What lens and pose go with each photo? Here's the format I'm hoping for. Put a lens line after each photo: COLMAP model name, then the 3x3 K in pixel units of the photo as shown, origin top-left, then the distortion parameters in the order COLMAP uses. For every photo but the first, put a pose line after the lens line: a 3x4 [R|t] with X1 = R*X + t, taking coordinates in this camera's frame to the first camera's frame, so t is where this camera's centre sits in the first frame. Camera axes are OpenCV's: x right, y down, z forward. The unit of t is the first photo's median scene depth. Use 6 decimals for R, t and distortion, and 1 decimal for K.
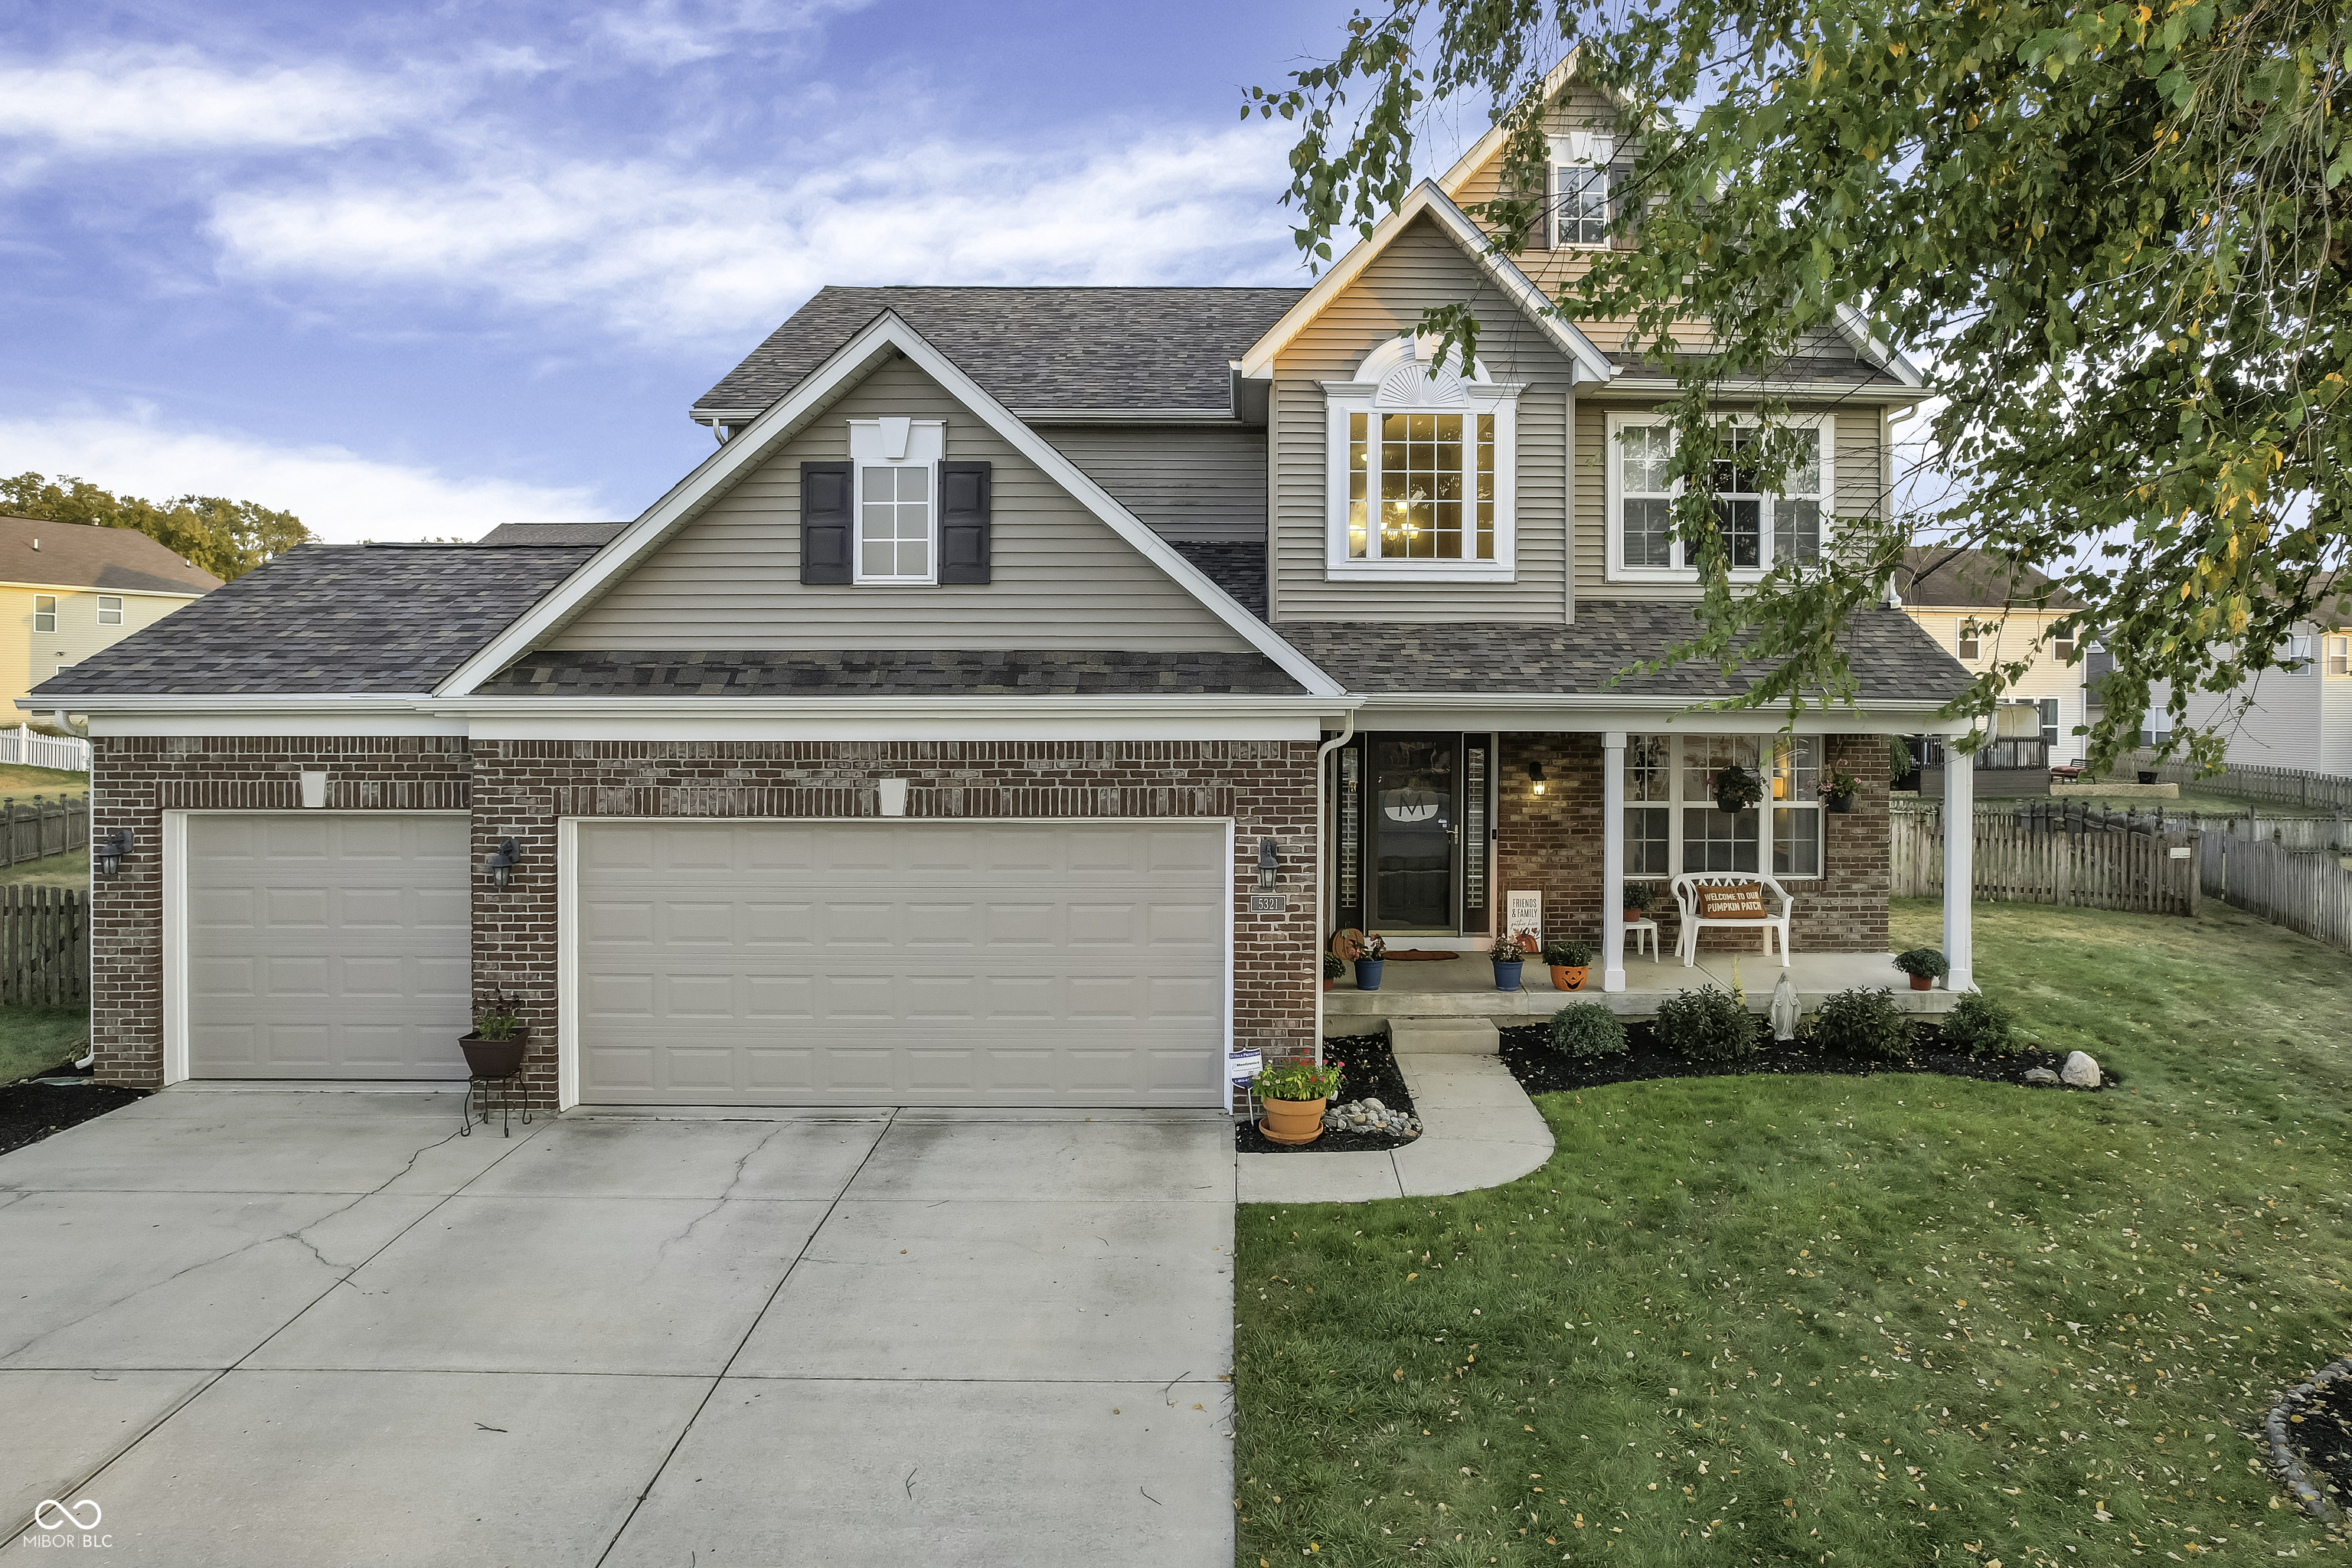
lens RADIAL K [[1544.8, 0, 1252.7], [0, 1544.8, 676.4], [0, 0, 1]] dist [-0.044993, 0.030561]
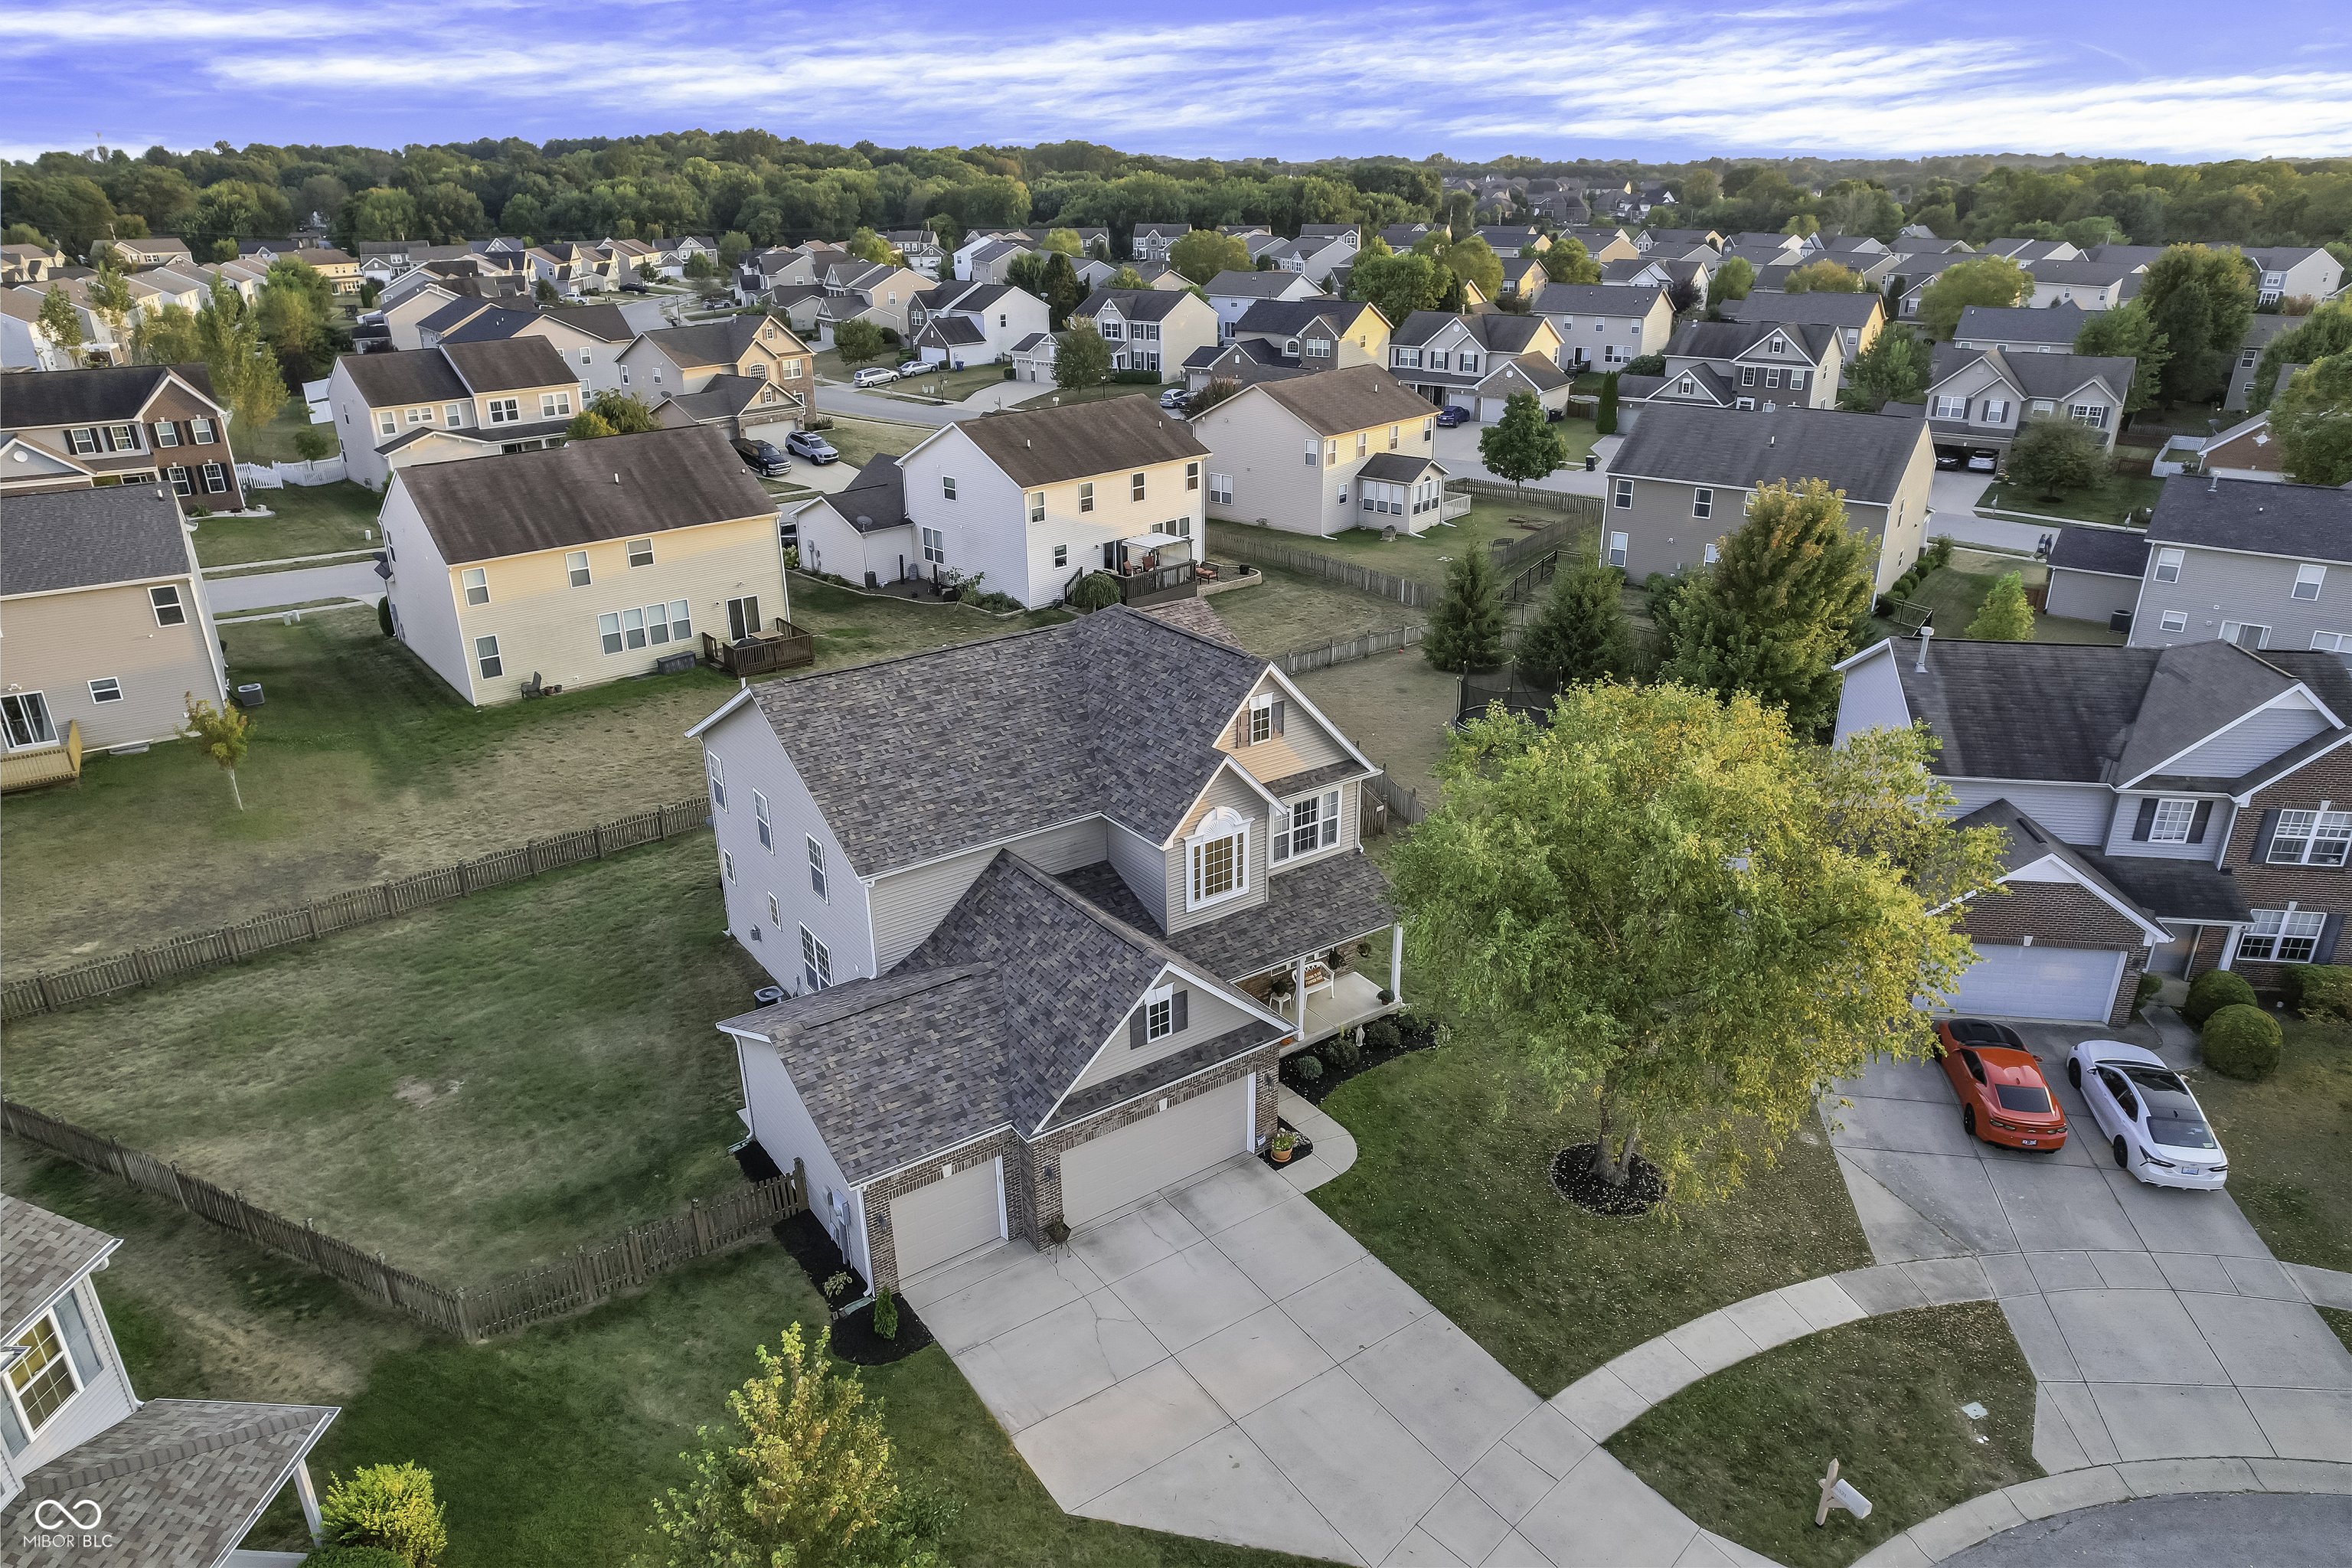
lens RADIAL K [[1517.2, 0, 1182.2], [0, 1517.2, 786.2], [0, 0, 1]] dist [-0.074174, 0.069278]
pose [[0.818030, -0.226758, 0.528590, -1.504405], [0.008368, 0.923601, 0.383263, -1.491540], [-0.575114, -0.309098, 0.757431, -0.925945]]
